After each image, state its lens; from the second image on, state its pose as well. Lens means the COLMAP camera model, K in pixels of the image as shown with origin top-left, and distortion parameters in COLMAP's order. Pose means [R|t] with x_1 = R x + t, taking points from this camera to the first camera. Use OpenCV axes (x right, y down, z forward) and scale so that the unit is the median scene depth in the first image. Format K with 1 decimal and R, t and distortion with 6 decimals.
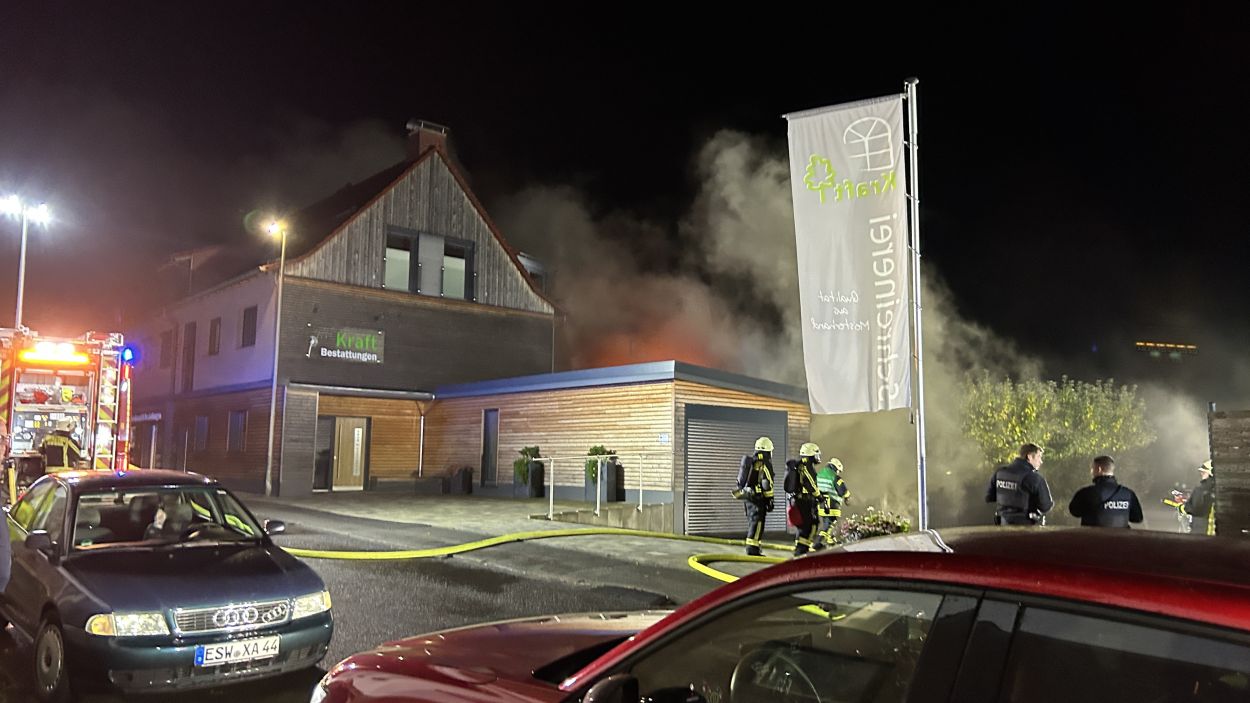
lens RADIAL K [[939.7, 0, 618.7], [0, 939.7, 354.7], [0, 0, 1]] dist [0.104568, -0.159023]
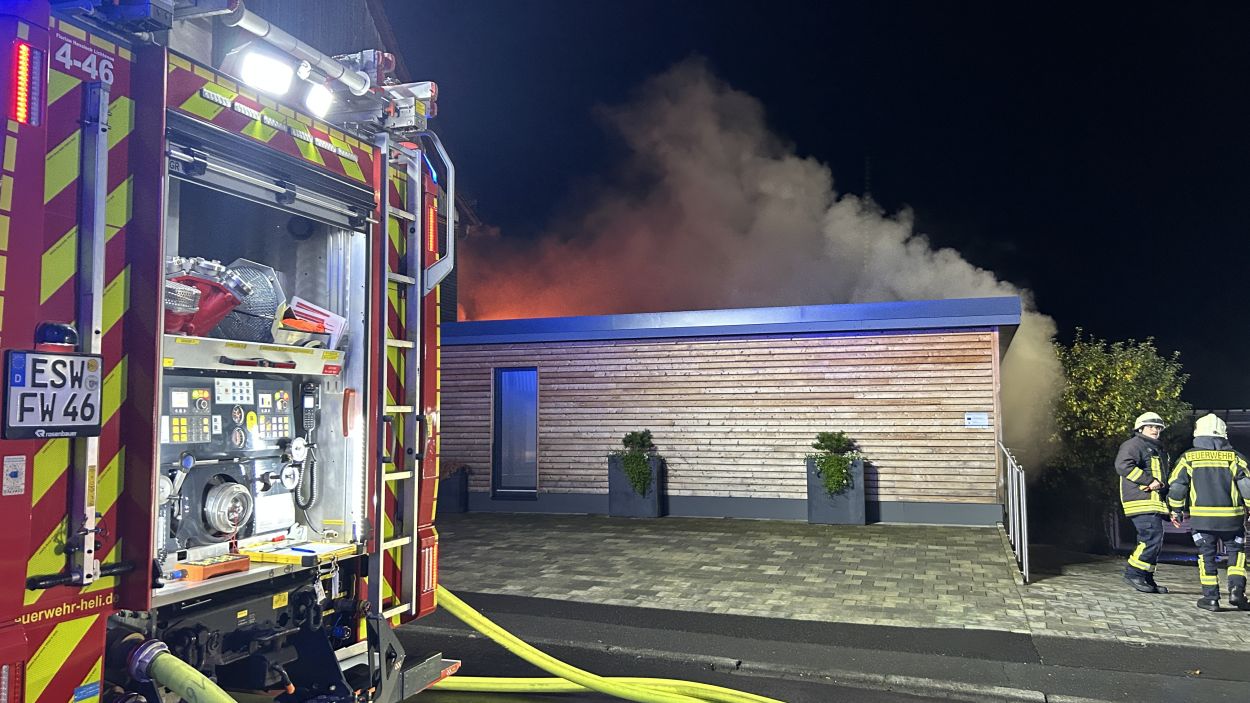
lens RADIAL K [[947.7, 0, 624.7], [0, 947.7, 348.2], [0, 0, 1]] dist [0.053189, -0.051892]
pose [[0.857211, 0.023166, 0.514444, -0.372544], [-0.043816, 0.998646, 0.028039, 0.025742], [-0.513098, -0.046576, 0.857066, 0.445165]]
